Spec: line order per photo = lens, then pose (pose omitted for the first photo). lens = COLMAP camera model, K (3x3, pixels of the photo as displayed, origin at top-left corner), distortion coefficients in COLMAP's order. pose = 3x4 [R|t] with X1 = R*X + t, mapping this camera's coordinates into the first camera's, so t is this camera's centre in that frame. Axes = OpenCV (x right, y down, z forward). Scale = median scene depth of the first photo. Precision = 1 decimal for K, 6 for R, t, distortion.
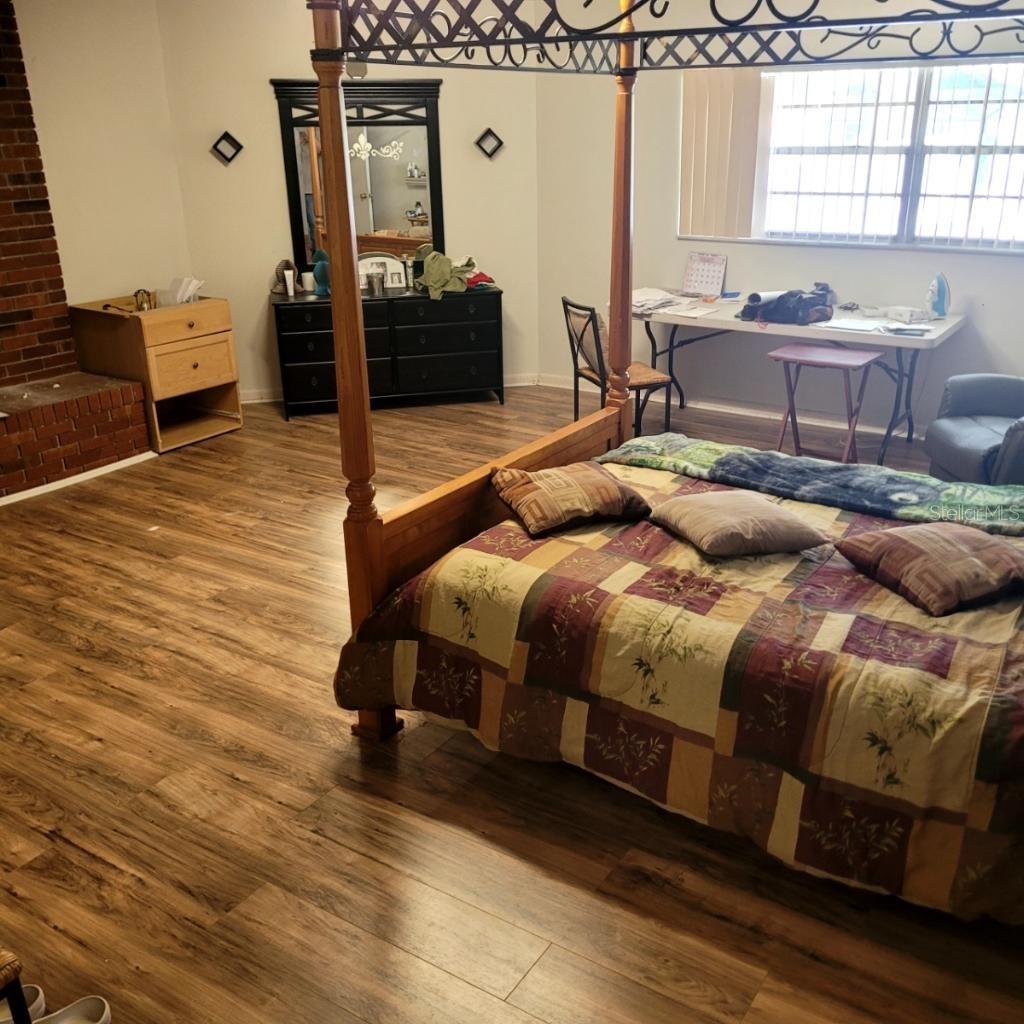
lens RADIAL K [[1041.9, 0, 513.7], [0, 1041.9, 514.1], [0, 0, 1]] dist [0.030449, 0.000000]
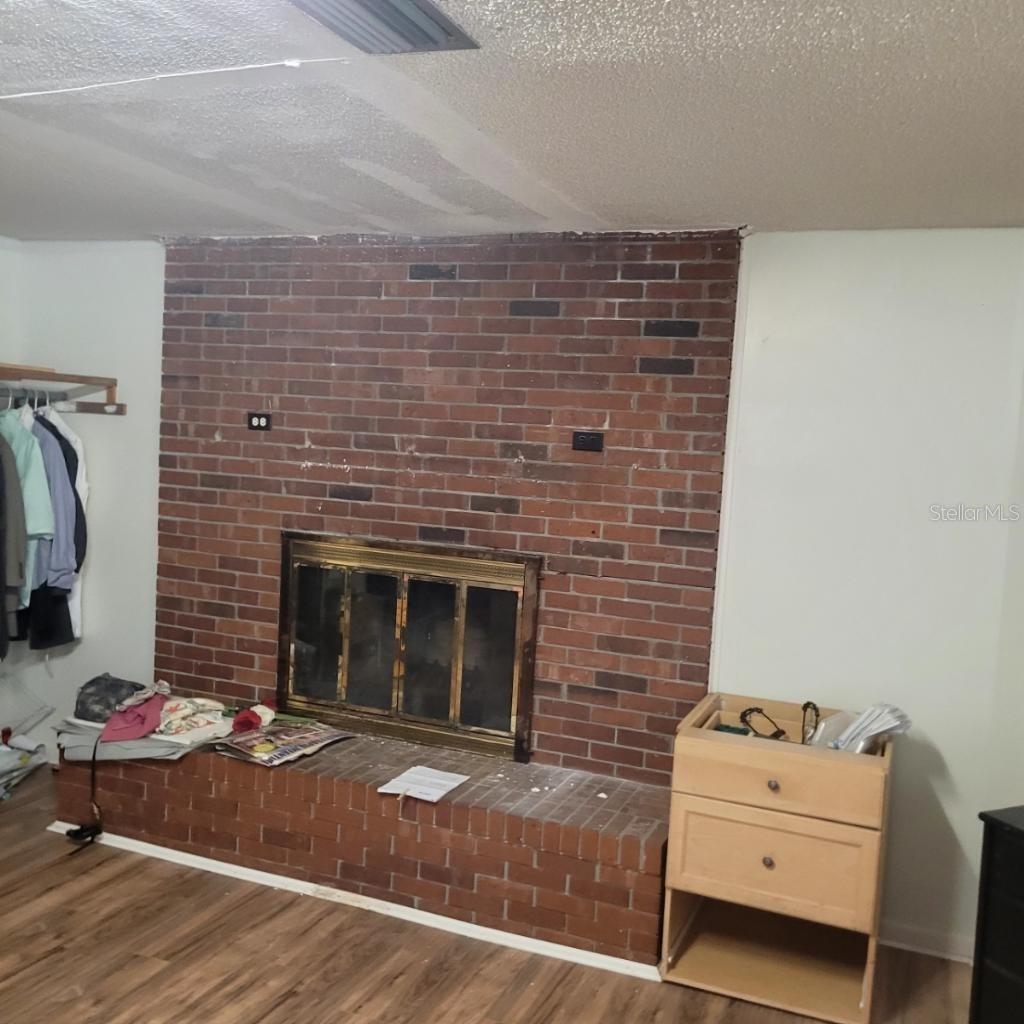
lens RADIAL K [[1041.9, 0, 514.6], [0, 1041.9, 511.0], [0, 0, 1]] dist [0.030449, 0.000000]
pose [[0.210714, 0.104208, -0.971978, 0.163008], [-0.394476, 0.918814, 0.012991, -0.269049], [0.894421, 0.380684, 0.234715, 0.724121]]
